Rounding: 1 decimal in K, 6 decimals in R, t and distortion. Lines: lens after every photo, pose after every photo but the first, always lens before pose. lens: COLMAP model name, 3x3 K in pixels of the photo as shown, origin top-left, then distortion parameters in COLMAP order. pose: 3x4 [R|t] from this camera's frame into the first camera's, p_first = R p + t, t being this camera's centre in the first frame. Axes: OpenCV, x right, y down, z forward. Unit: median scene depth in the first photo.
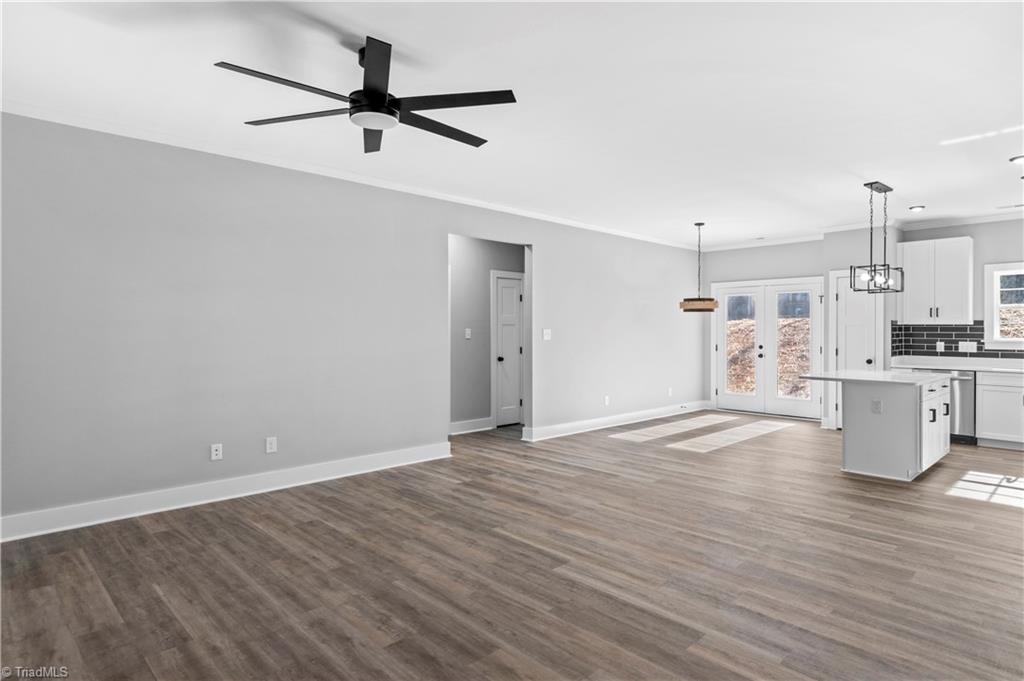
lens RADIAL K [[555.0, 0, 540.1], [0, 555.0, 336.8], [0, 0, 1]] dist [0.004848, 0.002530]
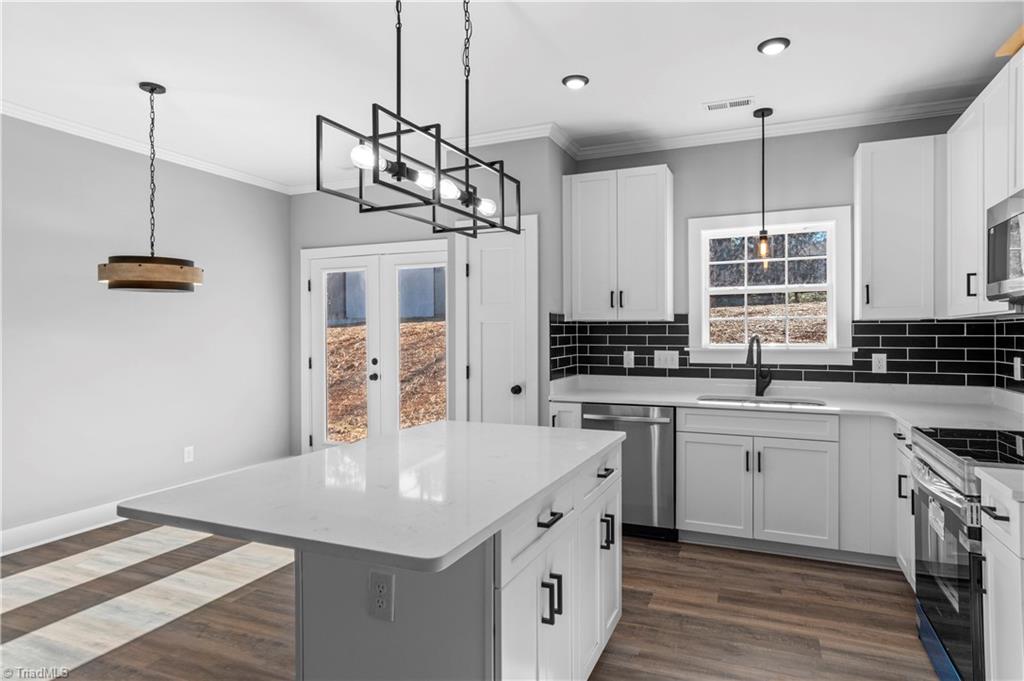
lens RADIAL K [[555.0, 0, 540.1], [0, 555.0, 336.8], [0, 0, 1]] dist [0.004848, 0.002530]
pose [[0.919981, -0.004614, 0.391936, 0.410969], [0.006197, 0.999977, -0.002773, -0.004890], [-0.391915, 0.004979, 0.919988, 0.507545]]
